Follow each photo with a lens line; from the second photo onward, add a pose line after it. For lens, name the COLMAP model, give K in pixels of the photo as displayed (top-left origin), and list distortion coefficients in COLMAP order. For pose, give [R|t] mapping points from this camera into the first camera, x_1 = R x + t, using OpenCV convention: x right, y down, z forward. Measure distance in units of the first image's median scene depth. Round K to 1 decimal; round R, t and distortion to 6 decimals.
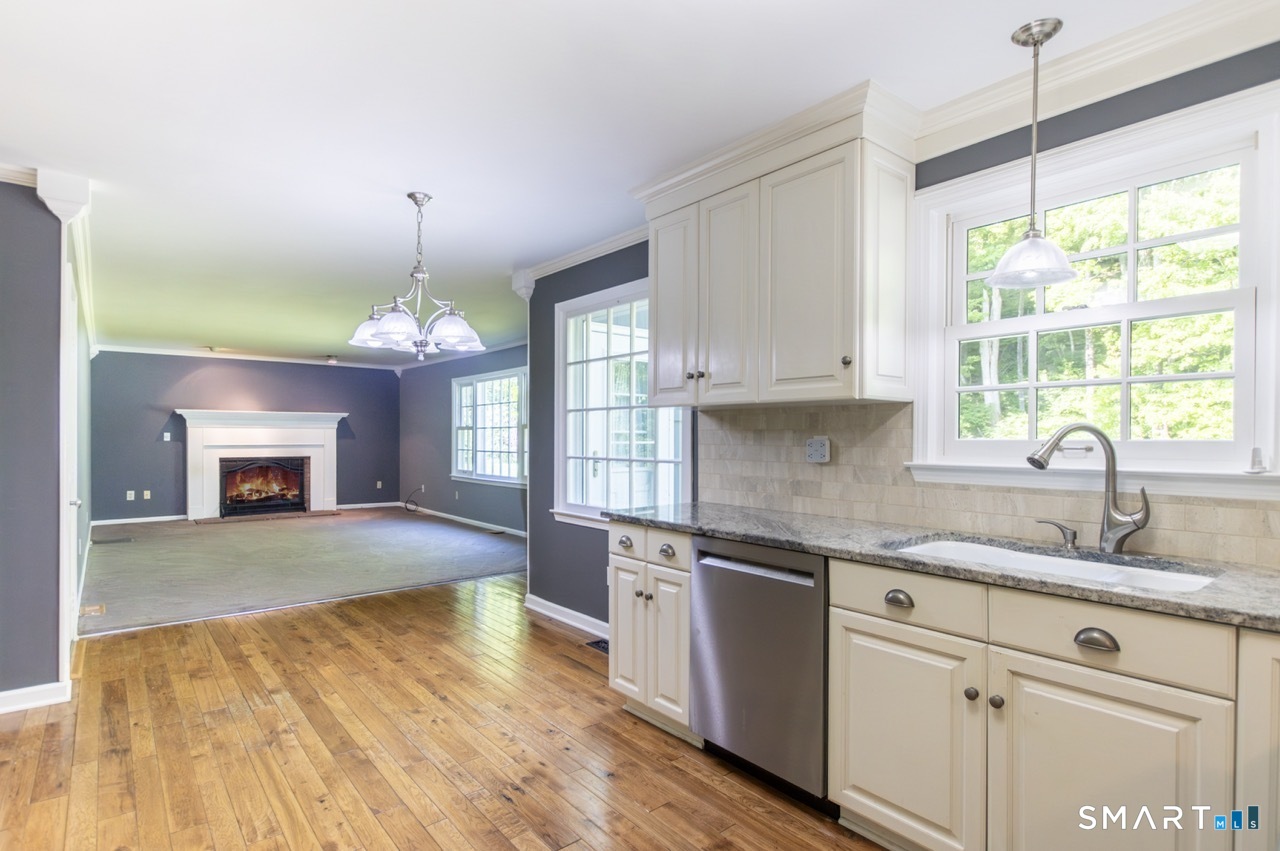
lens RADIAL K [[668.1, 0, 625.3], [0, 668.1, 445.0], [0, 0, 1]] dist [0.026949, -0.000001]
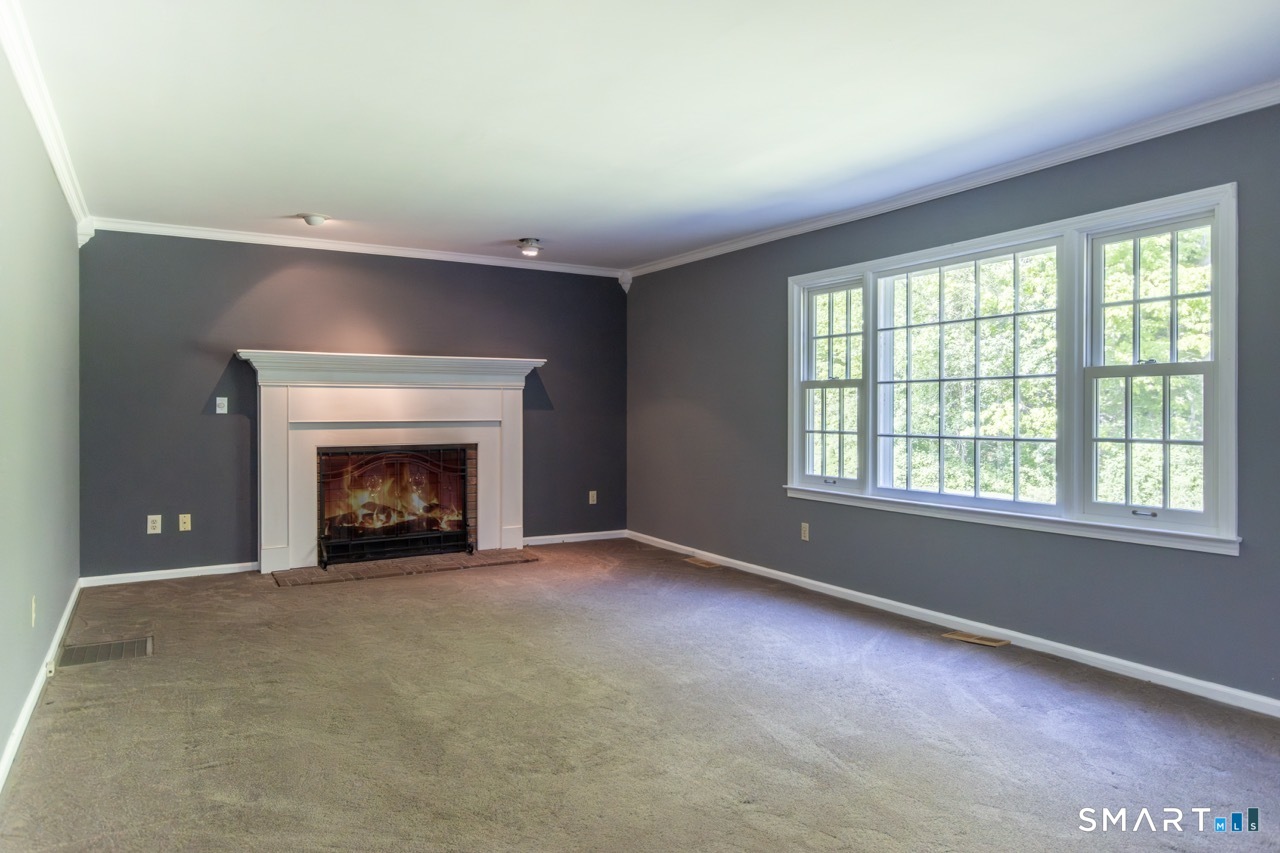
lens RADIAL K [[822.7, 0, 640.6], [0, 822.7, 413.3], [0, 0, 1]] dist [0.016117, 0.001215]
pose [[0.992994, -0.002722, -0.118135, -0.288374], [0.002038, 0.999980, -0.005914, -0.002210], [0.118149, 0.005632, 0.992980, 0.416223]]
